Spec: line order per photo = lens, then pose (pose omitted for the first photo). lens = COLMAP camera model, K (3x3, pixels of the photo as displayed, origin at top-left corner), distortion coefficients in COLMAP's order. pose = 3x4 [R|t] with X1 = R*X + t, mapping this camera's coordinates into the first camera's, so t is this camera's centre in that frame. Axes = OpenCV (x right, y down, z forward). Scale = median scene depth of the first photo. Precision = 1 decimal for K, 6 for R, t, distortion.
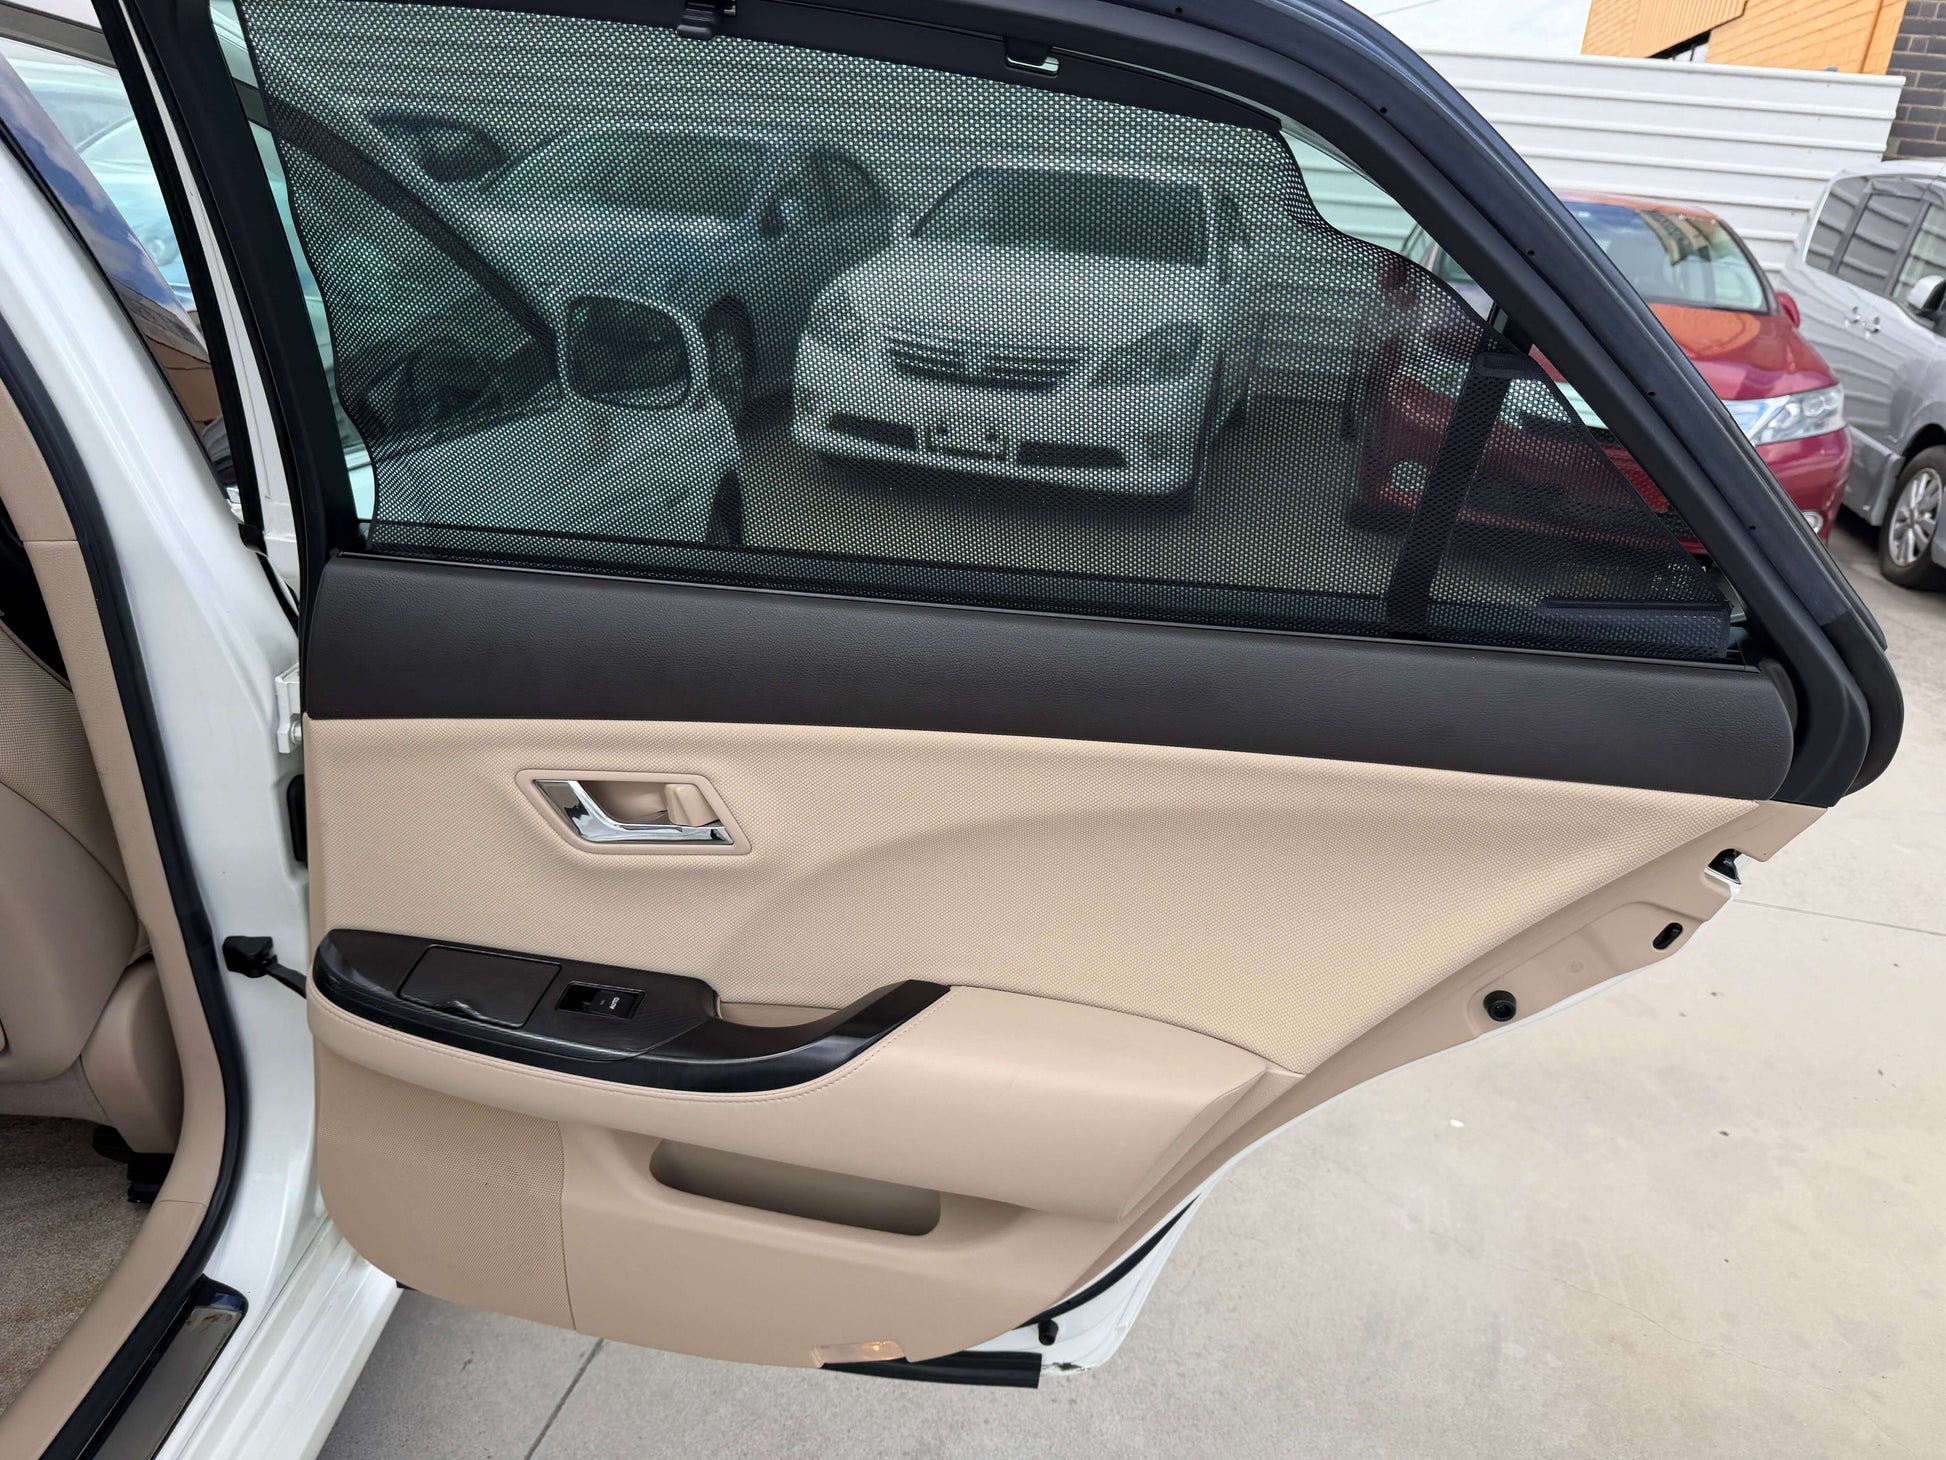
lens RADIAL K [[1372.0, 0, 967.3], [0, 1372.0, 735.6], [0, 0, 1]] dist [0.009992, -0.002967]
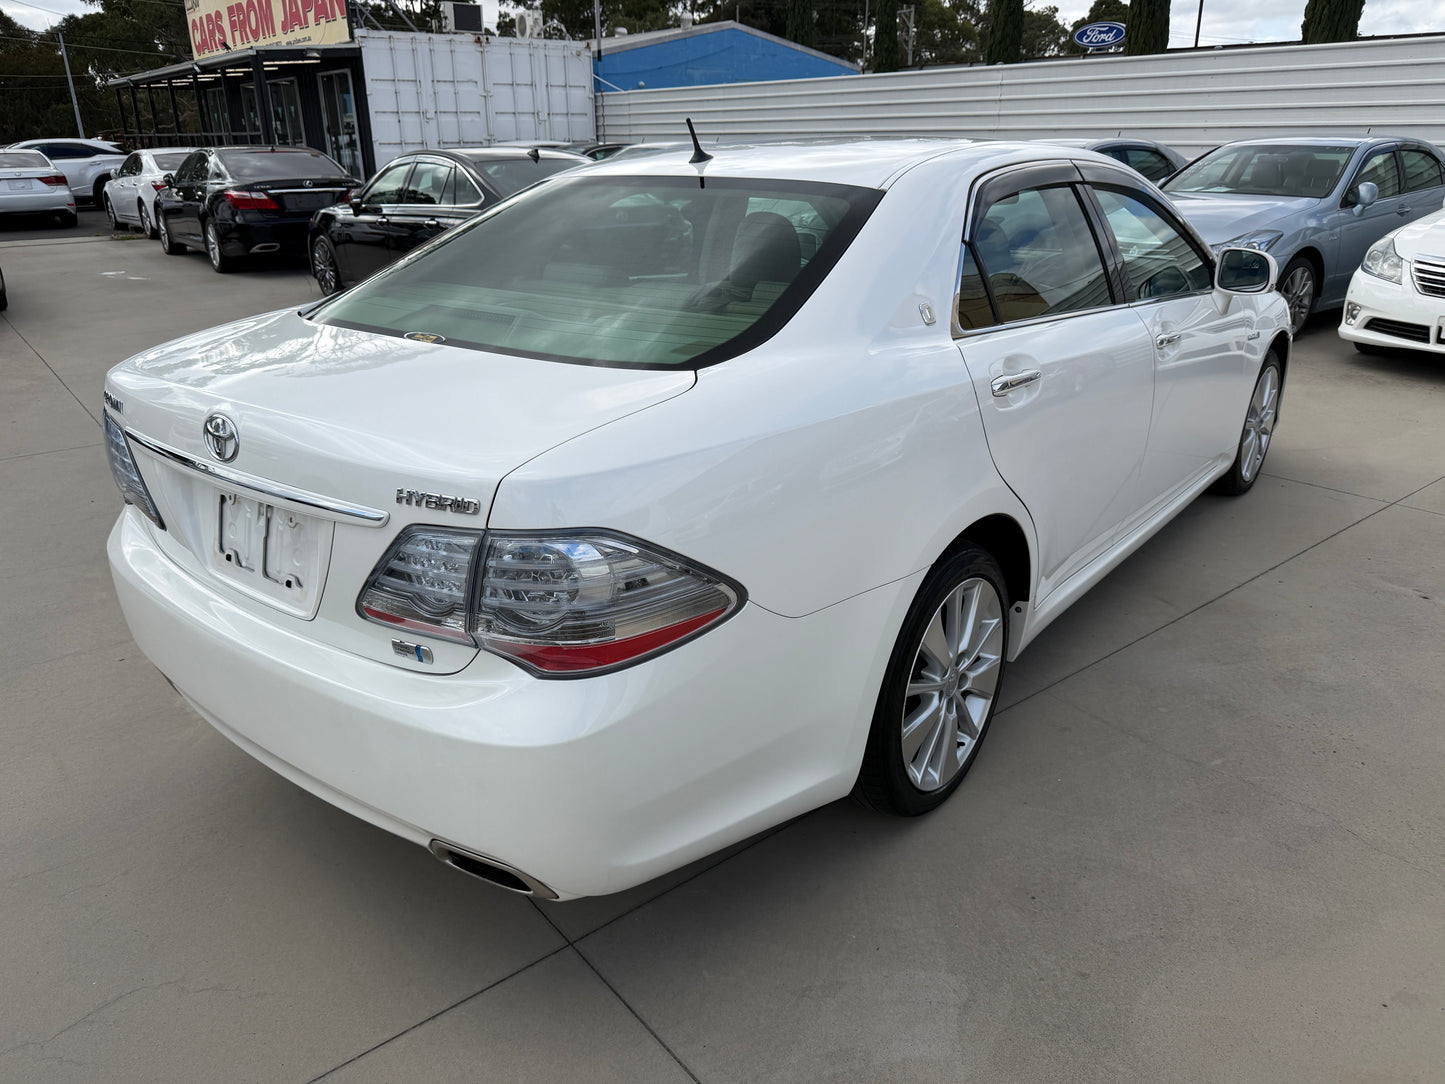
lens RADIAL K [[1018.7, 0, 718.3], [0, 1018.7, 546.2], [0, 0, 1]] dist [0.009992, -0.002967]
pose [[0.781147, 0.157386, -0.604184, 0.068148], [-0.176904, 0.983842, 0.027566, 0.121992], [0.598760, 0.085349, 0.796368, -0.355971]]
